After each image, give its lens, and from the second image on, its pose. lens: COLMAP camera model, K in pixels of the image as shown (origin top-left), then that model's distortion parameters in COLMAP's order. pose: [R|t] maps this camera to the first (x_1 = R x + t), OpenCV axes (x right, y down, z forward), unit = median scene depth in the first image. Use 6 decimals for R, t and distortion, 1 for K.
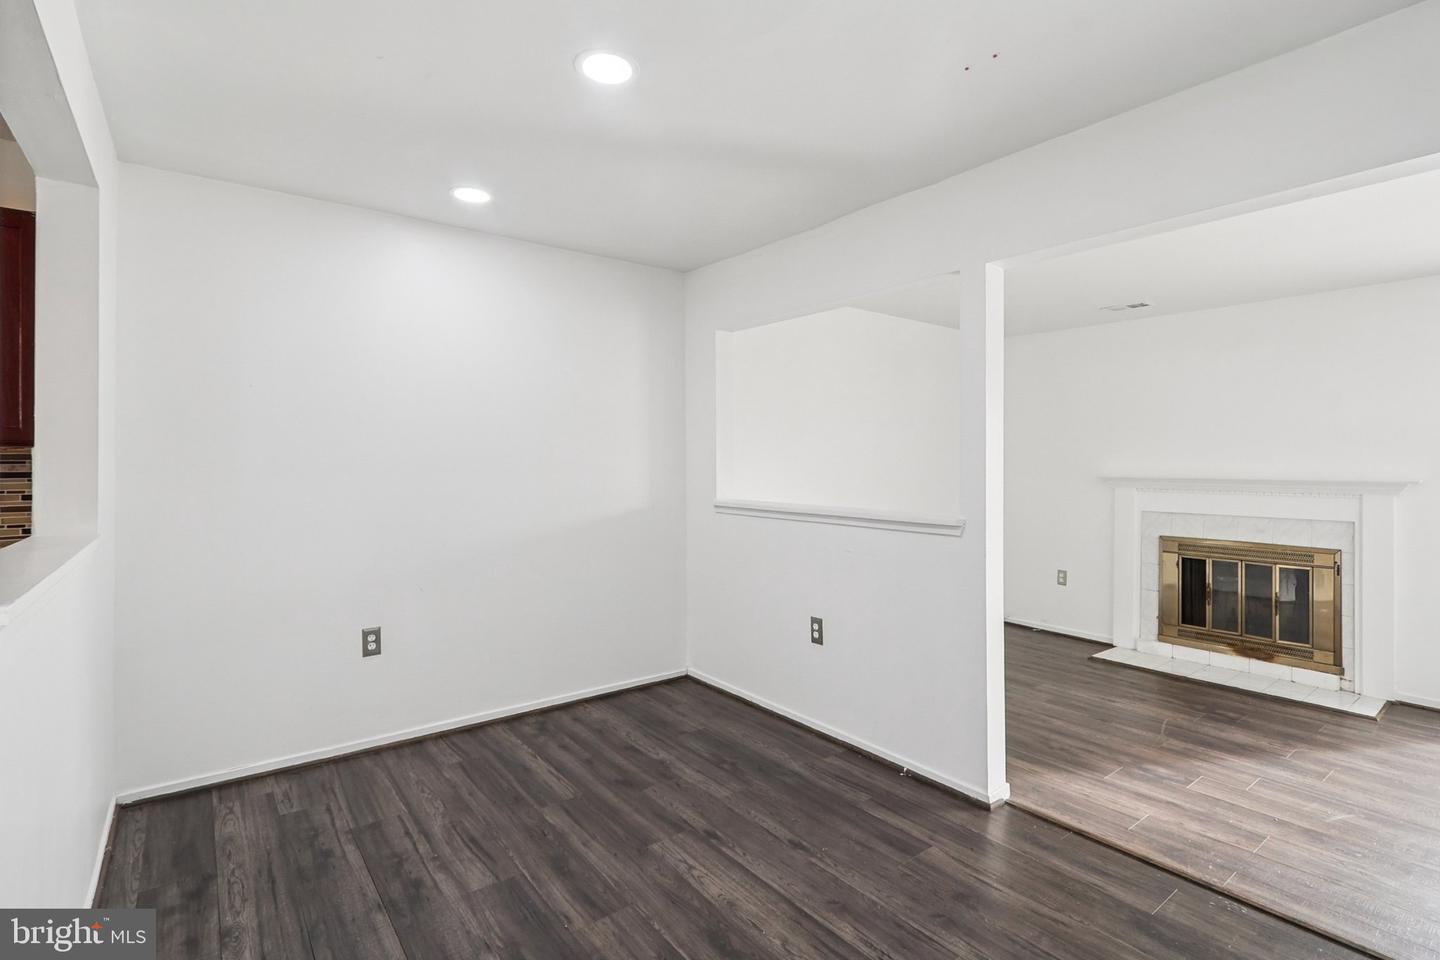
lens RADIAL K [[677.4, 0, 697.8], [0, 677.4, 460.1], [0, 0, 1]] dist [0.002353, -0.007637]
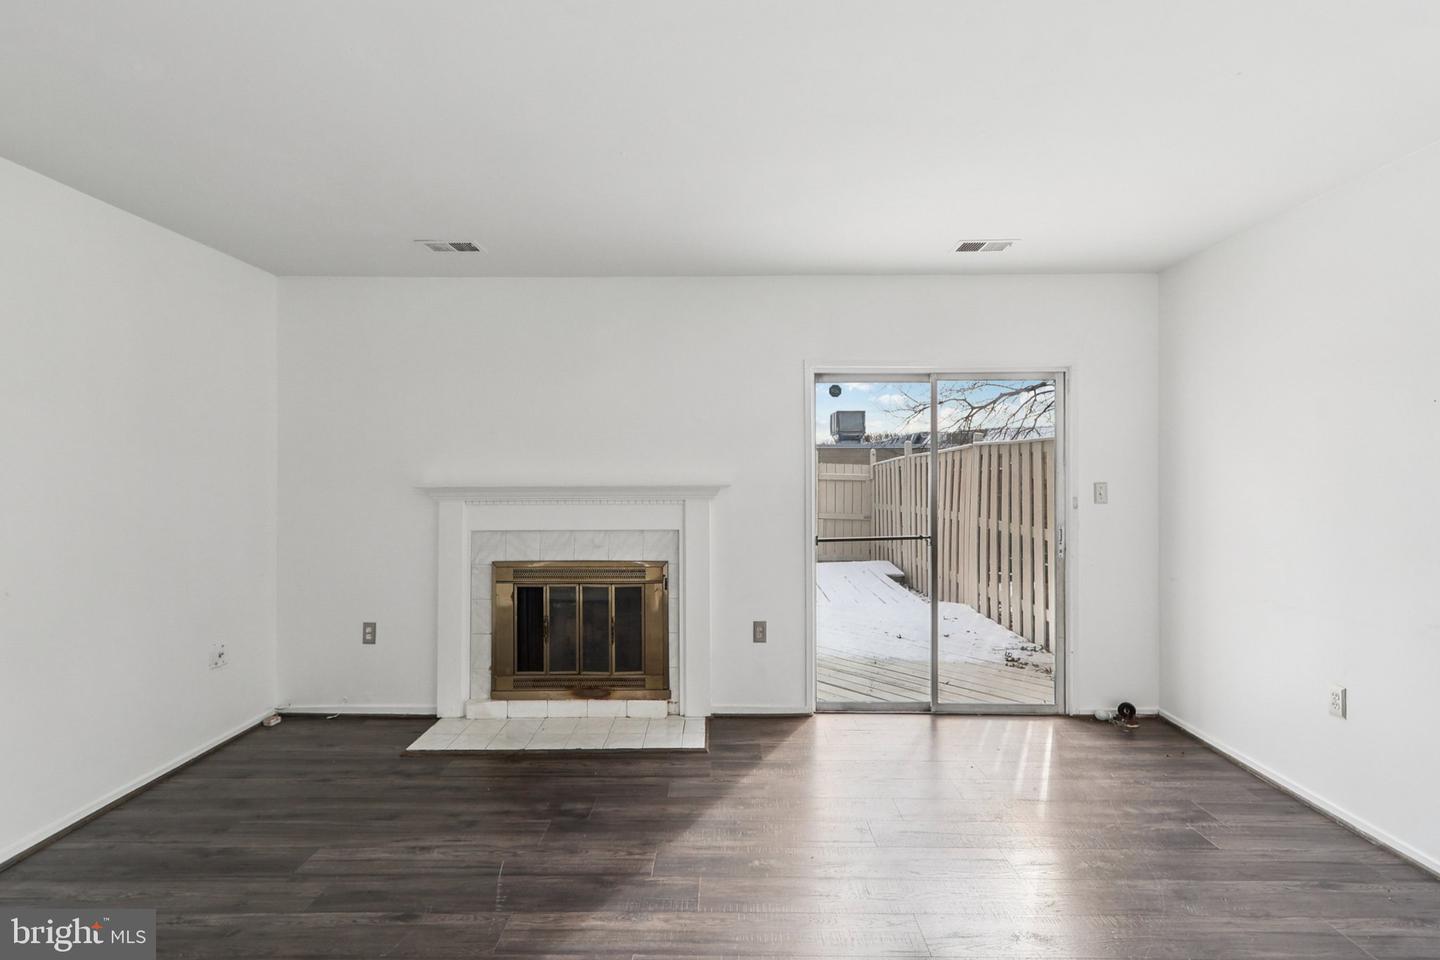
lens RADIAL K [[680.1, 0, 728.3], [0, 680.1, 466.6], [0, 0, 1]] dist [0.001632, -0.000324]
pose [[0.596541, -0.002686, 0.802578, 0.239101], [0.001430, 0.999996, 0.002284, 0.002520], [-0.802581, -0.000215, 0.596543, 0.348738]]
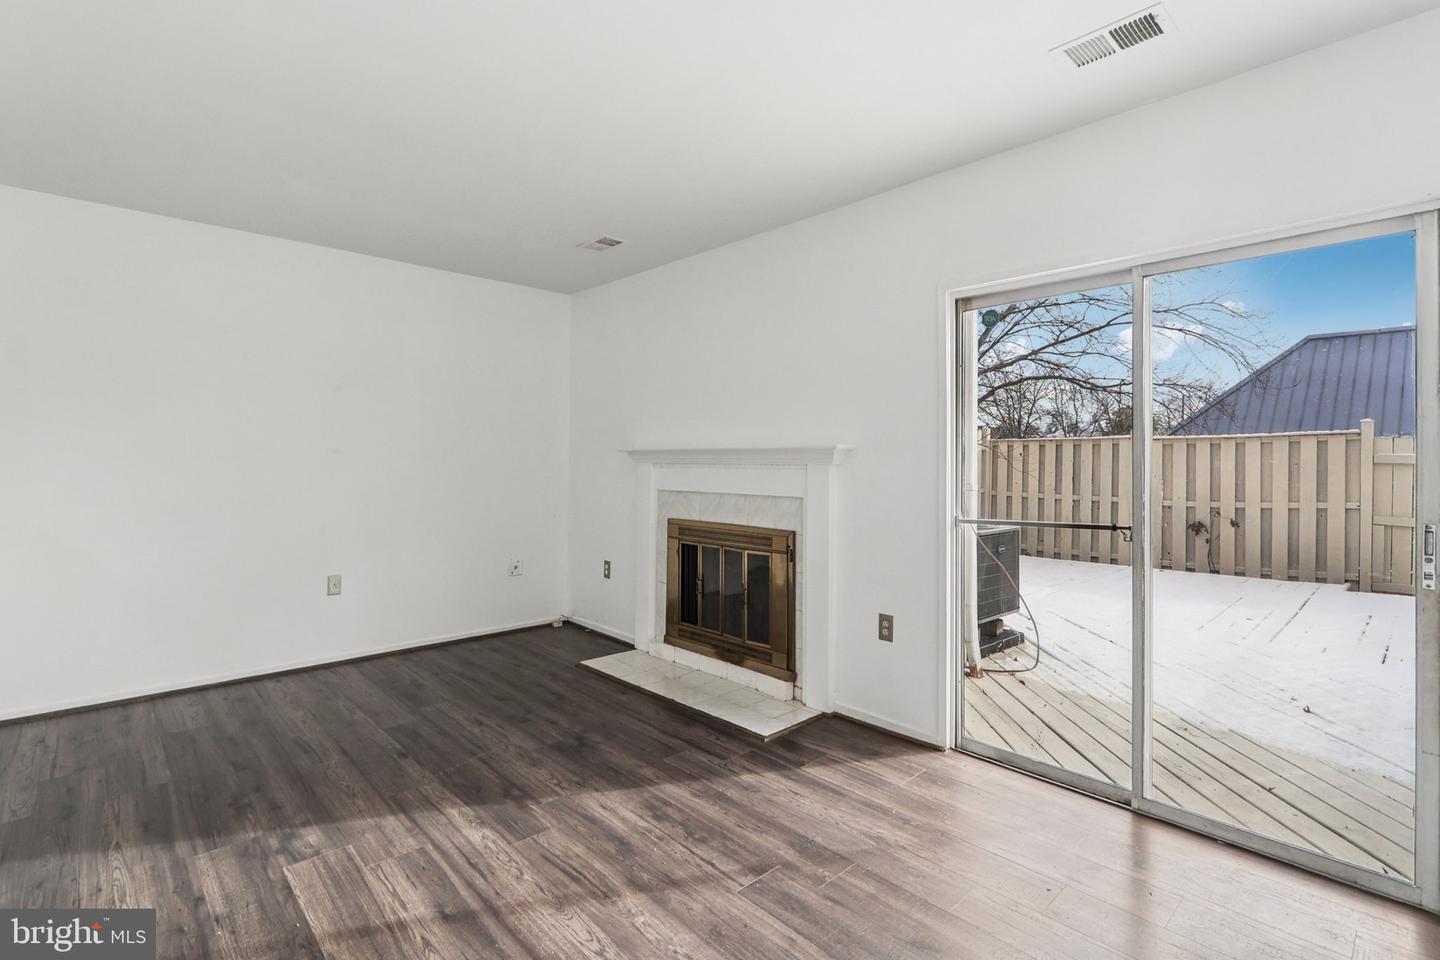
lens RADIAL K [[677.4, 0, 697.8], [0, 677.4, 460.1], [0, 0, 1]] dist [0.002353, -0.007637]
pose [[0.994638, 0.000903, 0.103414, 0.678336], [-0.001332, 0.999991, 0.004083, 0.037779], [-0.103409, -0.004199, 0.994630, 0.162591]]
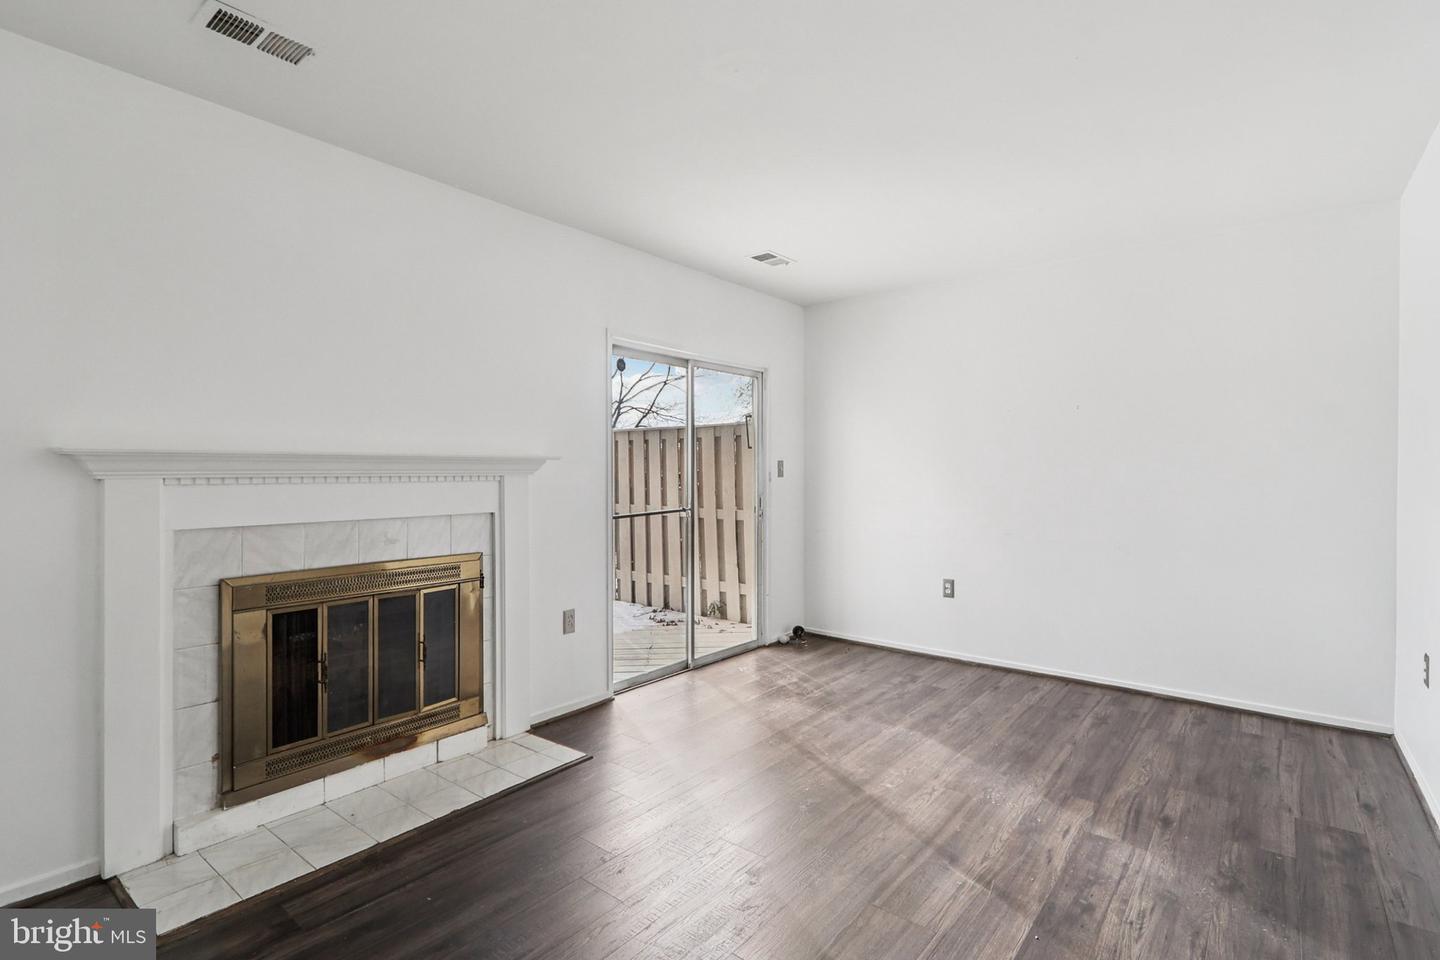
lens RADIAL K [[680.1, 0, 728.3], [0, 680.1, 466.6], [0, 0, 1]] dist [0.001632, -0.000324]
pose [[-0.257186, 0.000218, 0.966362, 0.156457], [-0.004935, 0.999987, -0.001539, 0.036372], [-0.966349, -0.005165, -0.257182, 0.845245]]
